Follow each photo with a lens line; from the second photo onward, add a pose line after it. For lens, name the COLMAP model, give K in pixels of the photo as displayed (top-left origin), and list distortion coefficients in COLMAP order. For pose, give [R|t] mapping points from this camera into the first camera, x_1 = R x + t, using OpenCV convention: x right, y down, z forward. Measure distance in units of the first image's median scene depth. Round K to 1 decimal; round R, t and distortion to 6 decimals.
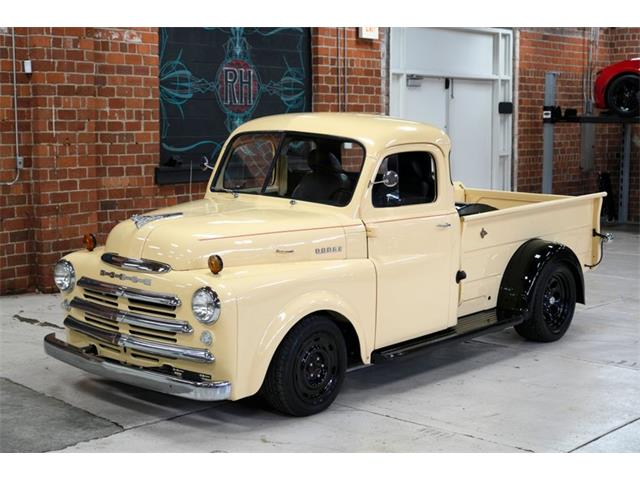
lens RADIAL K [[1016.2, 0, 290.4], [0, 1016.2, 247.1], [0, 0, 1]] dist [0.031157, 0.000000]
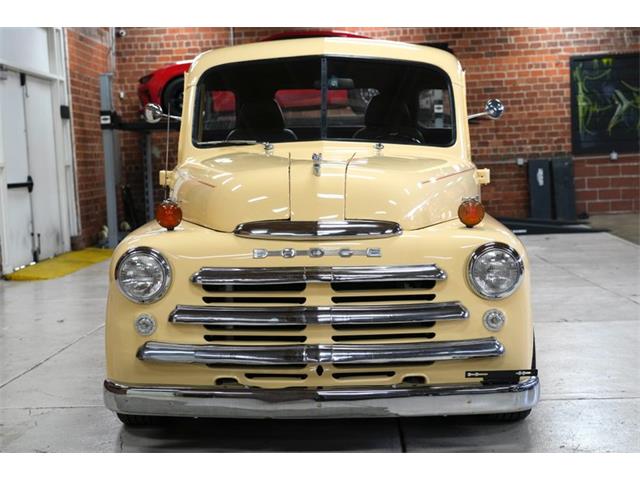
lens RADIAL K [[1016.2, 0, 331.8], [0, 1016.2, 235.6], [0, 0, 1]] dist [0.031157, 0.000000]
pose [[0.752387, -0.079412, 0.653917, -0.204448], [0.117750, 0.992932, -0.014899, 0.010741], [-0.648112, 0.088208, 0.756419, 0.189966]]
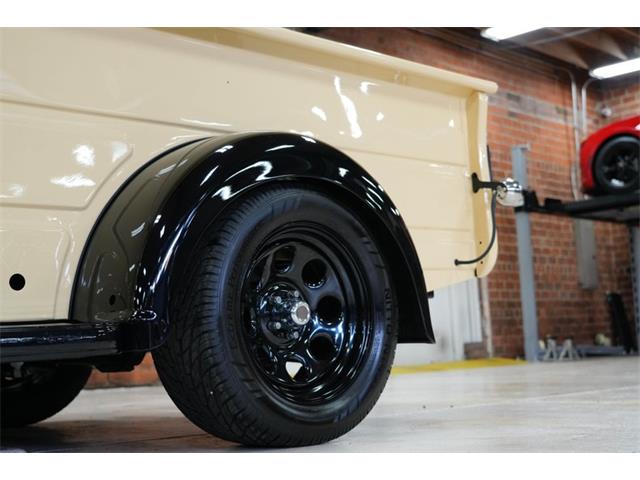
lens RADIAL K [[895.5, 0, 319.7], [0, 895.5, 240.0], [0, 0, 1]] dist [0.020279, 0.000000]
pose [[0.997720, -0.049709, -0.045657, 0.137021], [0.037927, 0.972459, -0.229967, 0.044369], [0.055831, 0.227711, 0.972127, 0.363449]]
